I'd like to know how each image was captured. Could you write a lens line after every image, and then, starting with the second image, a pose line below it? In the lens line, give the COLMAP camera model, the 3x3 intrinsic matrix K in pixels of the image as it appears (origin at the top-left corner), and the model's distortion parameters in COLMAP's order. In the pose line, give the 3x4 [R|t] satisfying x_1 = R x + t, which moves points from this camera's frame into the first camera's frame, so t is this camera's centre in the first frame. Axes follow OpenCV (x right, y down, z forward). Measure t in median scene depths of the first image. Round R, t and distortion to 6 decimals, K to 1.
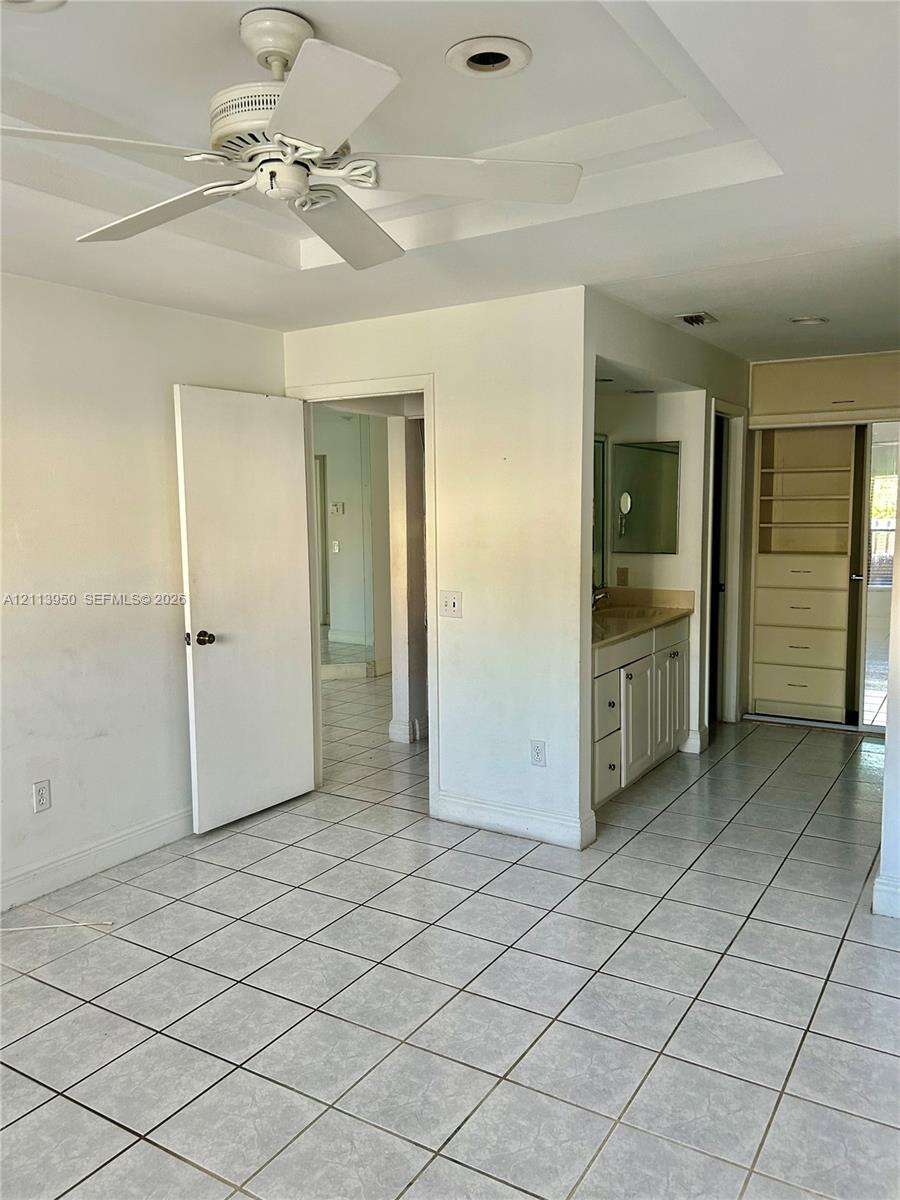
lens RADIAL K [[905.4, 0, 433.1], [0, 905.4, 621.6], [0, 0, 1]] dist [0.039097, -0.020948]
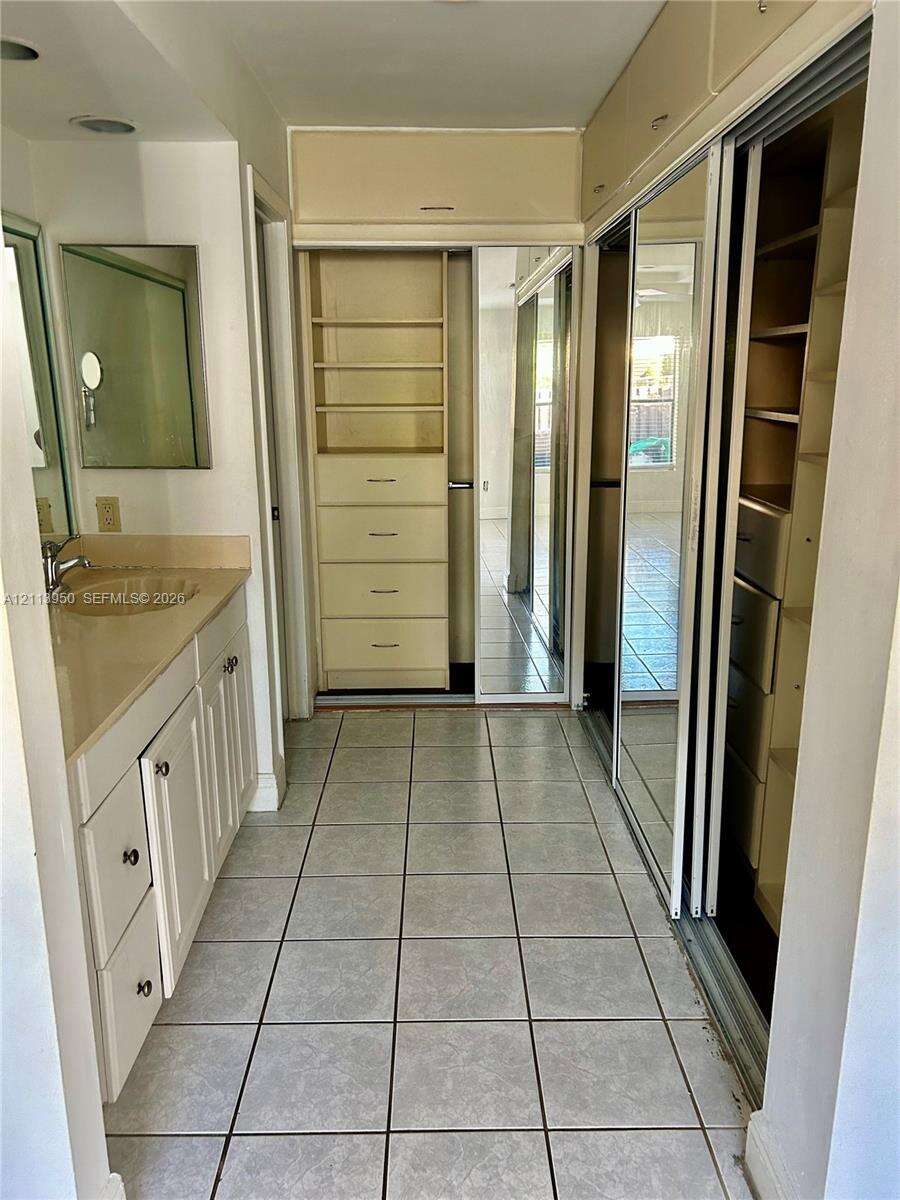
lens RADIAL K [[905.4, 0, 439.5], [0, 905.4, 595.0], [0, 0, 1]] dist [0.039097, -0.020948]
pose [[0.837555, -0.122963, 0.532336, 0.072691], [0.065054, 0.989858, 0.126291, -0.049159], [-0.542466, -0.071145, 0.837060, 0.393179]]
